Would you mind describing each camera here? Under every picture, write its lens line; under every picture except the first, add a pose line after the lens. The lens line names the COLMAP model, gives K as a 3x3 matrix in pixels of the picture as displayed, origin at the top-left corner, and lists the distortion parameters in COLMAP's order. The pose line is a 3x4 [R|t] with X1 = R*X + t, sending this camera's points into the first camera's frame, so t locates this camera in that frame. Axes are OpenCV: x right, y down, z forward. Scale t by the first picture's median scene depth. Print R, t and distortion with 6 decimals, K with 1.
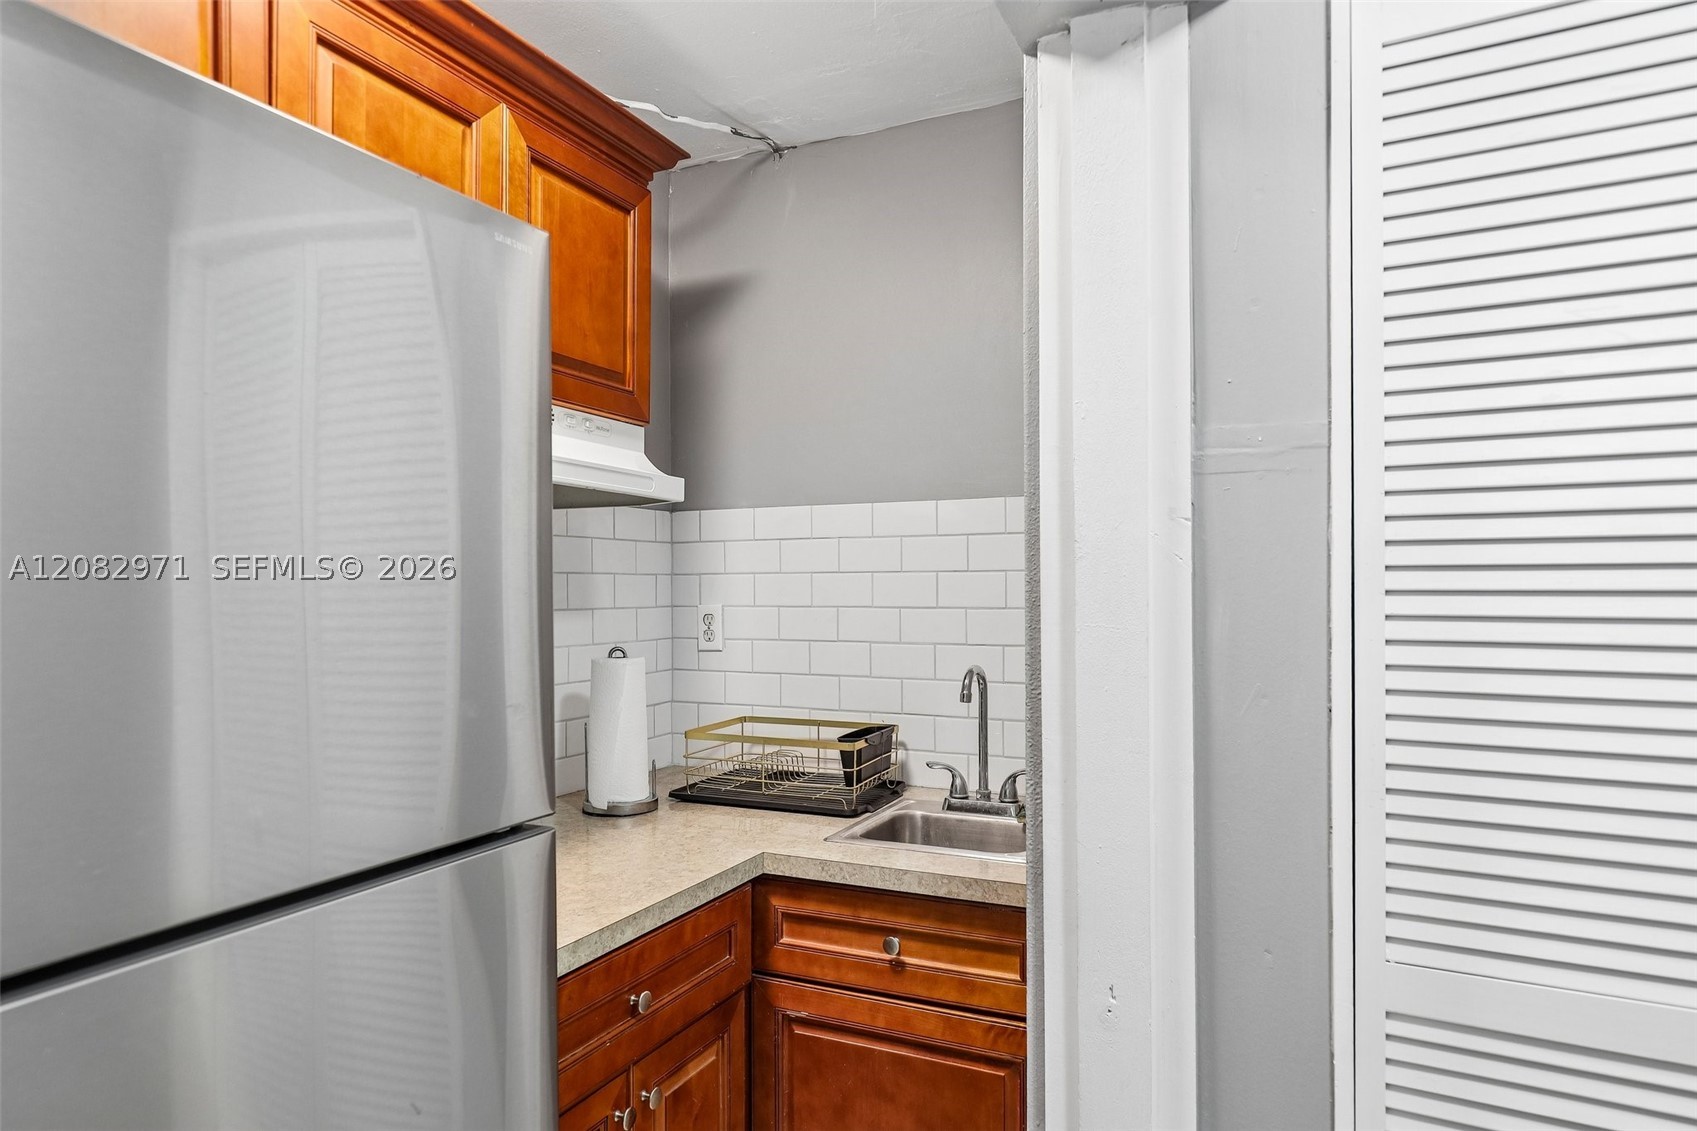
lens RADIAL K [[983.0, 0, 847.7], [0, 983.0, 582.6], [0, 0, 1]] dist [0.002112, 0.004681]
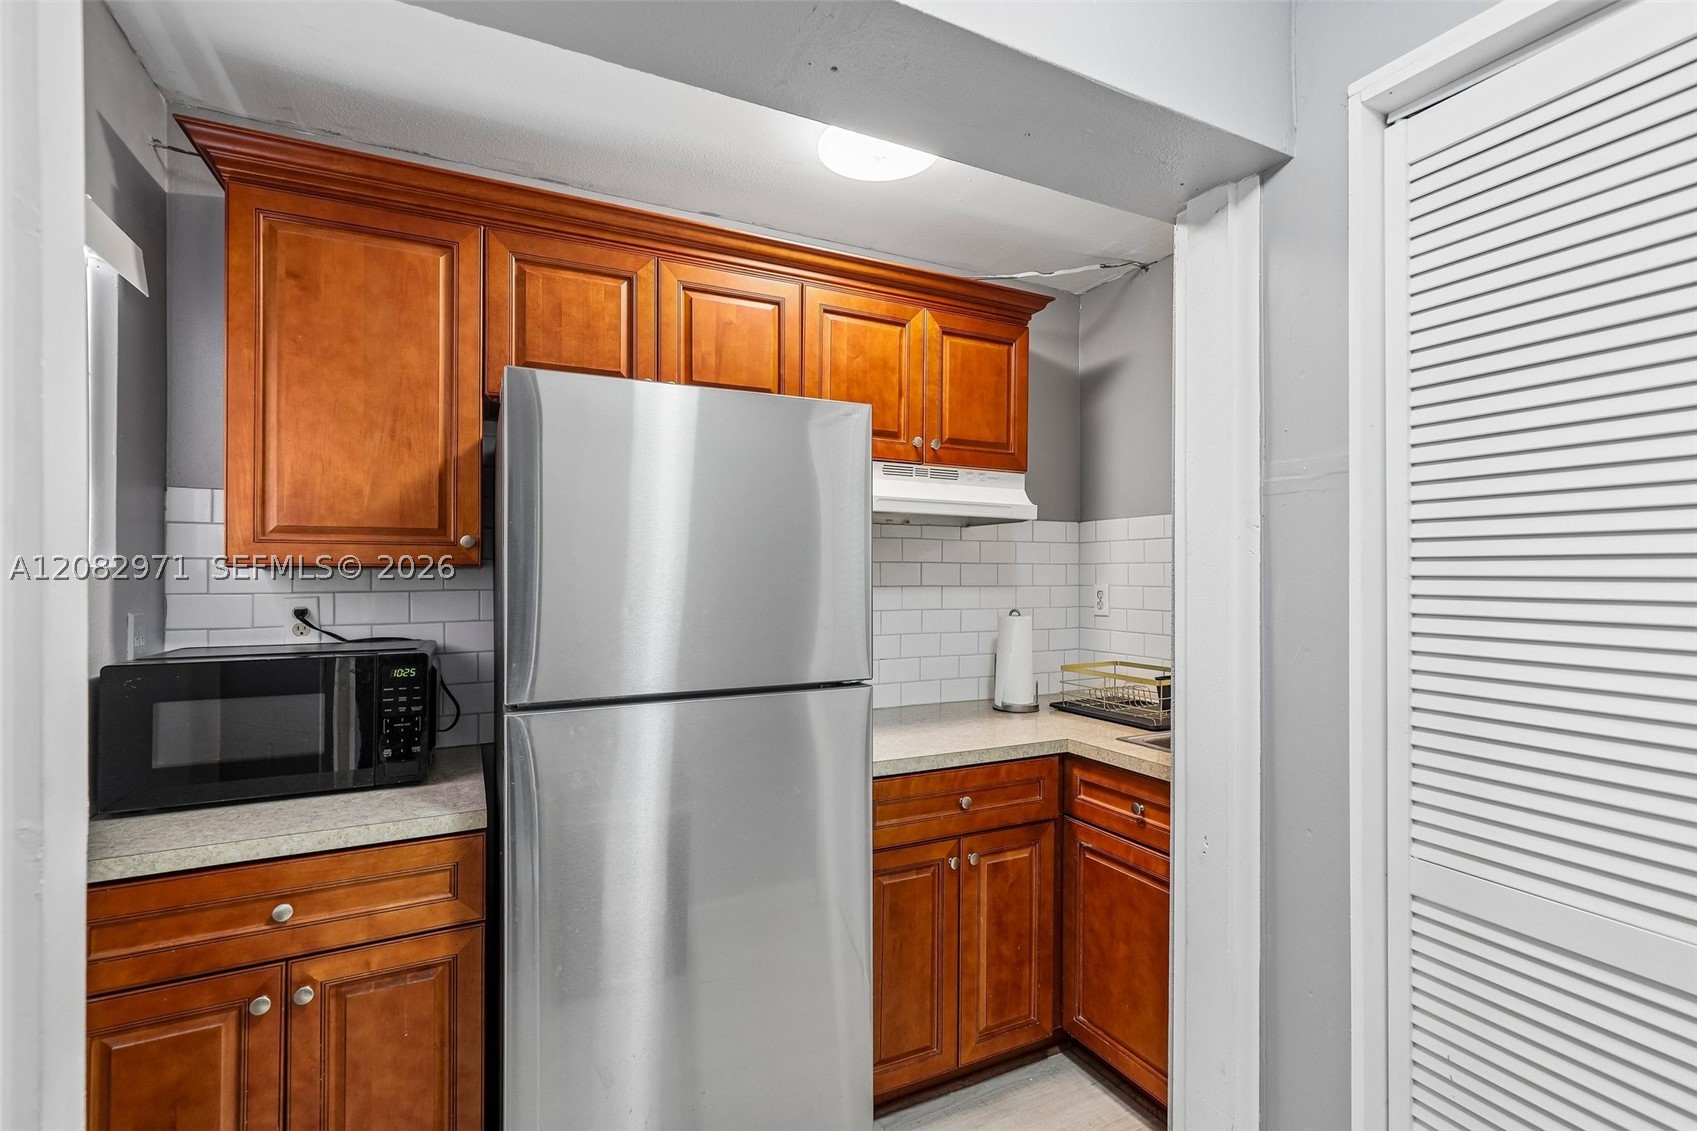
lens RADIAL K [[755.2, 0, 849.5], [0, 755.2, 565.7], [0, 0, 1]] dist [0.003856, -0.000284]
pose [[0.783743, -0.002407, -0.621080, 0.403259], [-0.000811, 0.999988, -0.004898, 0.000004], [0.621084, 0.004342, 0.783732, -0.182244]]
